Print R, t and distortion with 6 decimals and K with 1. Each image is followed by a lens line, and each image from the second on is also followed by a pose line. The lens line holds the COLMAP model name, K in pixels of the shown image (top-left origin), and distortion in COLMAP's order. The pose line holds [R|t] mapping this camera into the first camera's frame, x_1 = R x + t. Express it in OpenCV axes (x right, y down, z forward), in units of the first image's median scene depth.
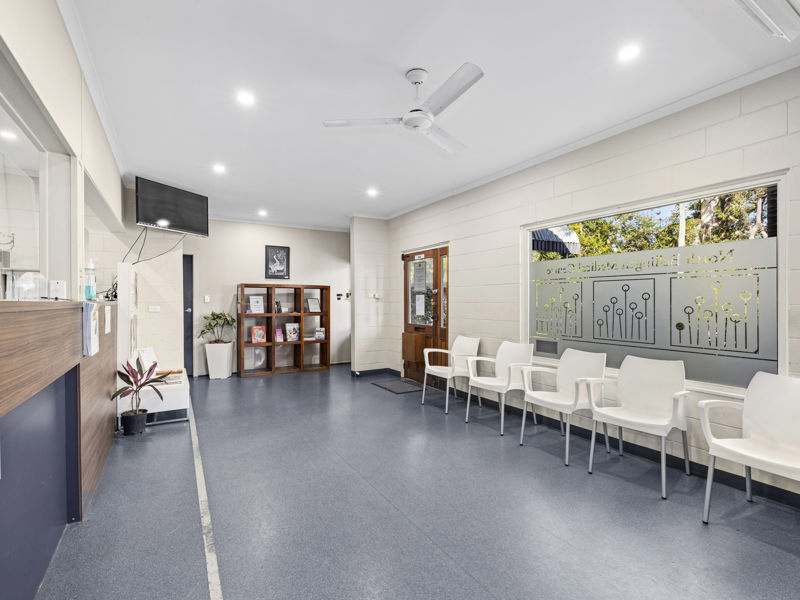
lens RADIAL K [[378.8, 0, 403.0], [0, 378.8, 301.1], [0, 0, 1]] dist [-0.001668, -0.001182]
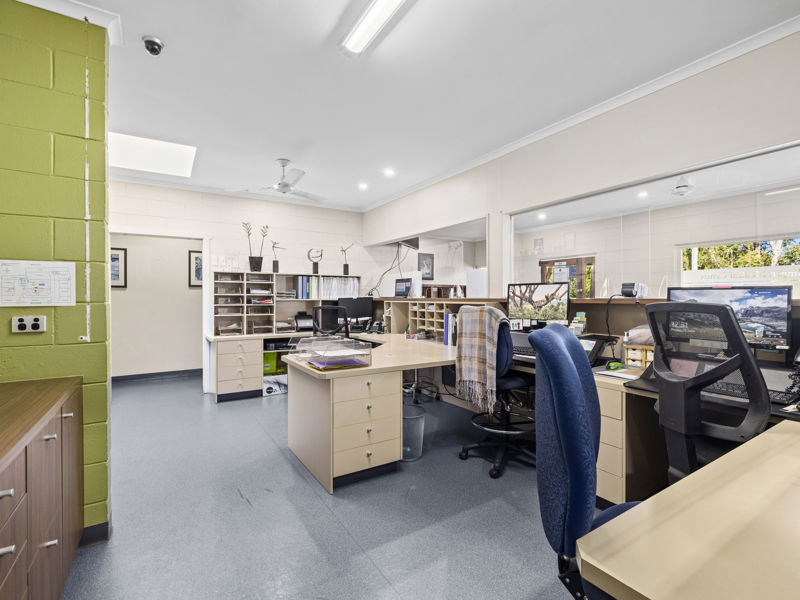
lens RADIAL K [[378.8, 0, 399.5], [0, 378.8, 299.1], [0, 0, 1]] dist [-0.001668, -0.001182]
pose [[0.999703, 0.000431, 0.024371, -0.568791], [-0.000481, 0.999998, 0.002015, 0.001329], [-0.024370, -0.002026, 0.999701, -0.295888]]
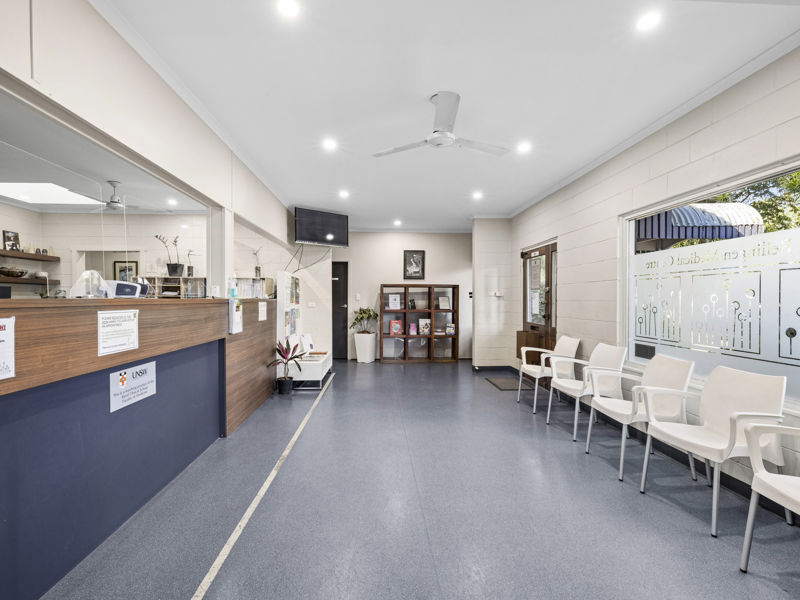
lens RADIAL K [[378.8, 0, 403.0], [0, 378.8, 300.2], [0, 0, 1]] dist [-0.001668, -0.001182]
pose [[0.888452, 0.003940, -0.458953, 0.201519], [-0.002687, 0.999991, 0.003383, 0.000104], [0.458962, -0.001773, 0.888454, -0.024247]]
